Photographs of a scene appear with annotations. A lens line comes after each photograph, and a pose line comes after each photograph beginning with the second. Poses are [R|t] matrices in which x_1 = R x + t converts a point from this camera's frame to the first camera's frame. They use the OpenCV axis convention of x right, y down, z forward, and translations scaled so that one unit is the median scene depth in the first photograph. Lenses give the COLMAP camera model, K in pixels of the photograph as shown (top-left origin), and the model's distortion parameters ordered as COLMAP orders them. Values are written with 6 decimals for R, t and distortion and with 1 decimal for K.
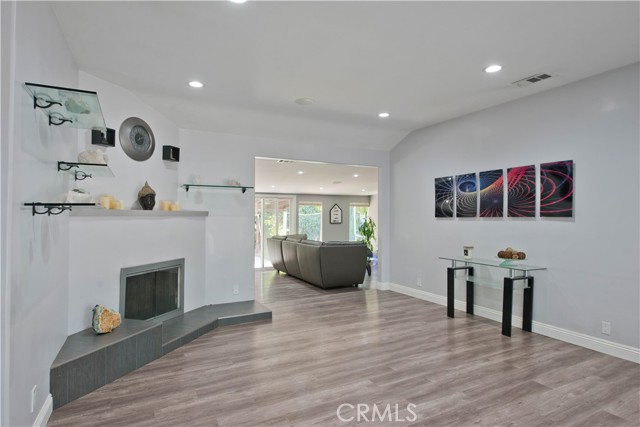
lens RADIAL K [[347.6, 0, 323.0], [0, 347.6, 215.2], [0, 0, 1]] dist [0.006408, -0.001494]
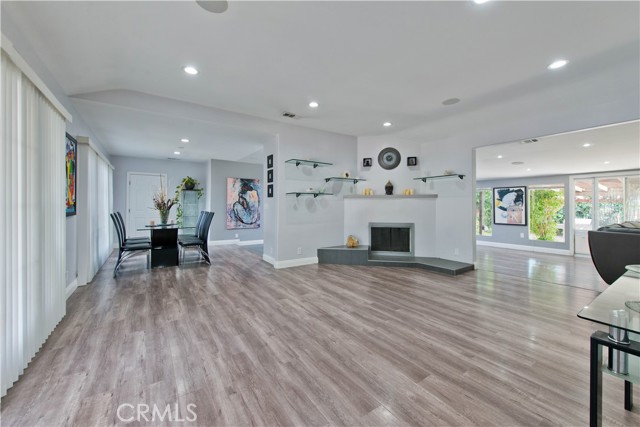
lens RADIAL K [[252.5, 0, 322.3], [0, 252.5, 206.6], [0, 0, 1]] dist [-0.008603, -0.001039]
pose [[0.116077, 0.003022, -0.993236, 0.830167], [0.003008, 0.999990, 0.003394, 0.044383], [0.993236, -0.003382, 0.116067, 0.471490]]
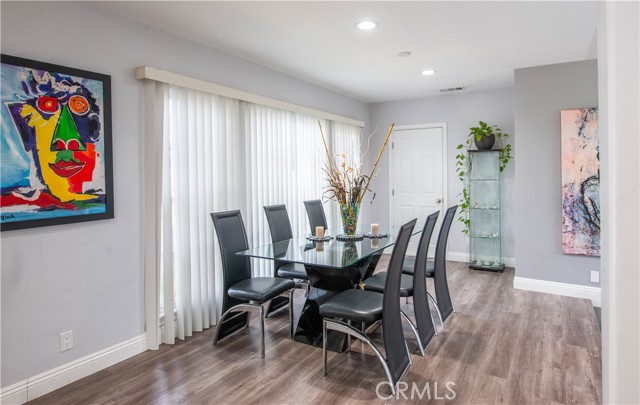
lens RADIAL K [[357.3, 0, 350.7], [0, 357.3, 174.4], [0, 0, 1]] dist [-0.014300, -0.000261]
pose [[-0.847396, 0.007706, -0.530906, -0.127493], [0.009681, 0.999953, -0.000937, -0.000360], [0.530873, -0.005933, -0.847431, 0.492843]]
